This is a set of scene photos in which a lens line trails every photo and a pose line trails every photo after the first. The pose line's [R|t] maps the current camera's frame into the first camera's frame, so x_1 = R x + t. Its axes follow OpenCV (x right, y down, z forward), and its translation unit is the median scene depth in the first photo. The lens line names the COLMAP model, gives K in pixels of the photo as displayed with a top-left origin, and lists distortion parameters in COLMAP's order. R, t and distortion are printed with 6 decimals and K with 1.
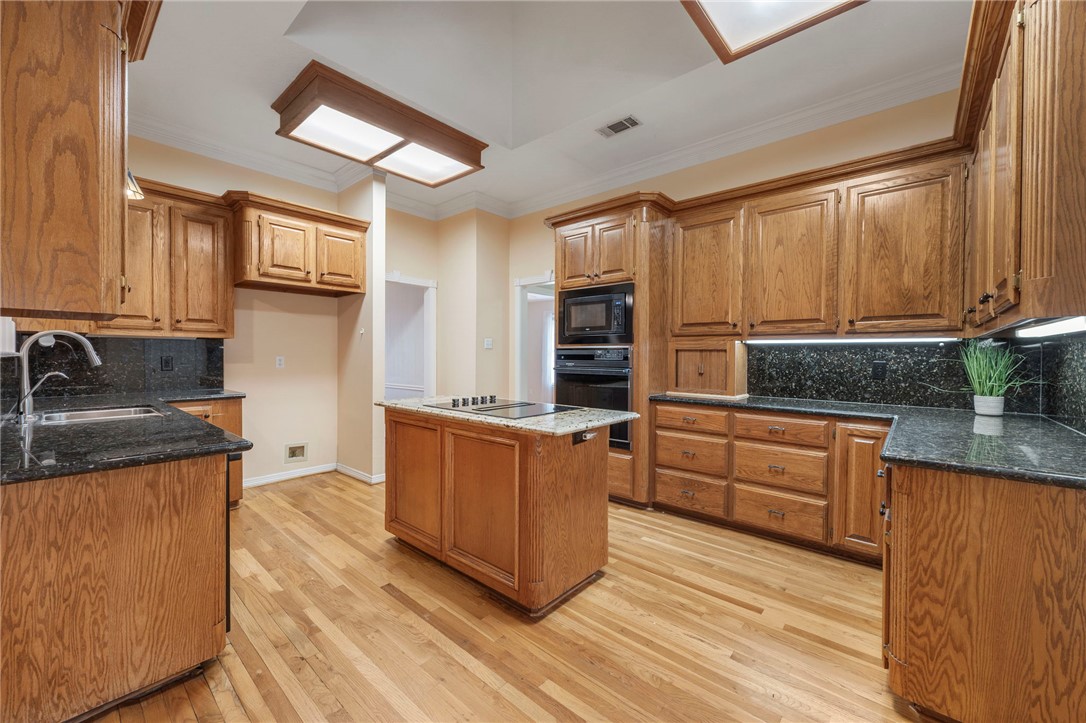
lens RADIAL K [[424.7, 0, 543.4], [0, 424.7, 360.6], [0, 0, 1]] dist [0.000018, -0.000048]
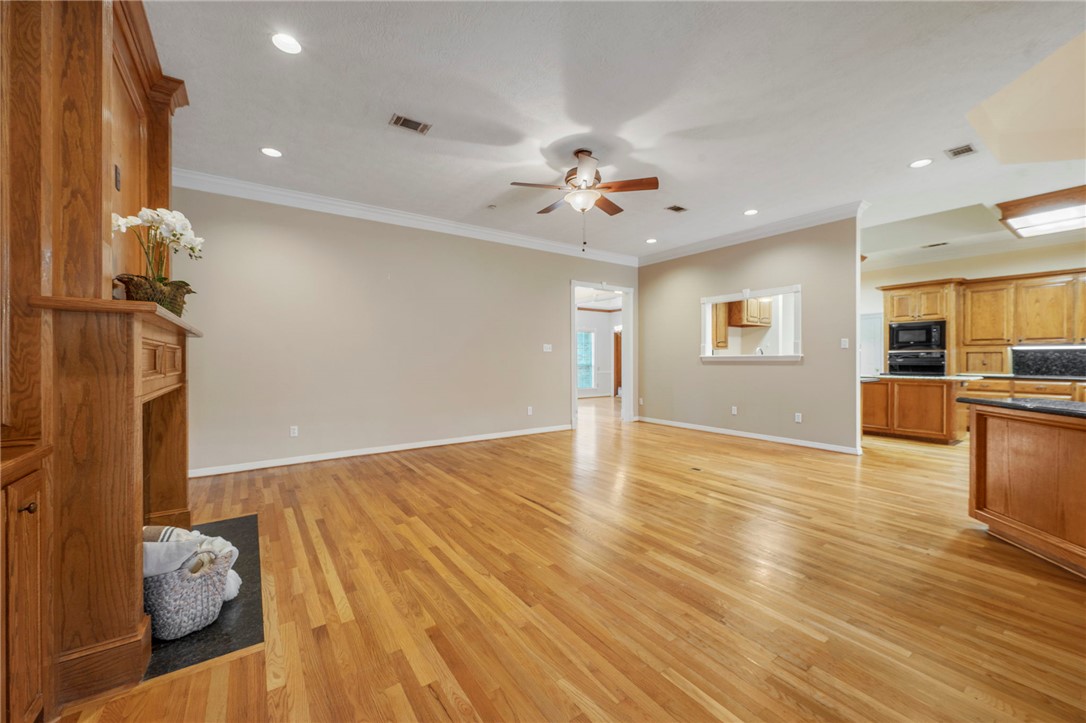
lens RADIAL K [[424.7, 0, 544.1], [0, 424.7, 356.4], [0, 0, 1]] dist [0.000018, -0.000048]
pose [[0.972581, -0.008995, -0.232388, -1.221342], [0.004671, 0.999806, -0.019151, 0.024212], [0.232516, 0.017541, 0.972434, -1.478556]]
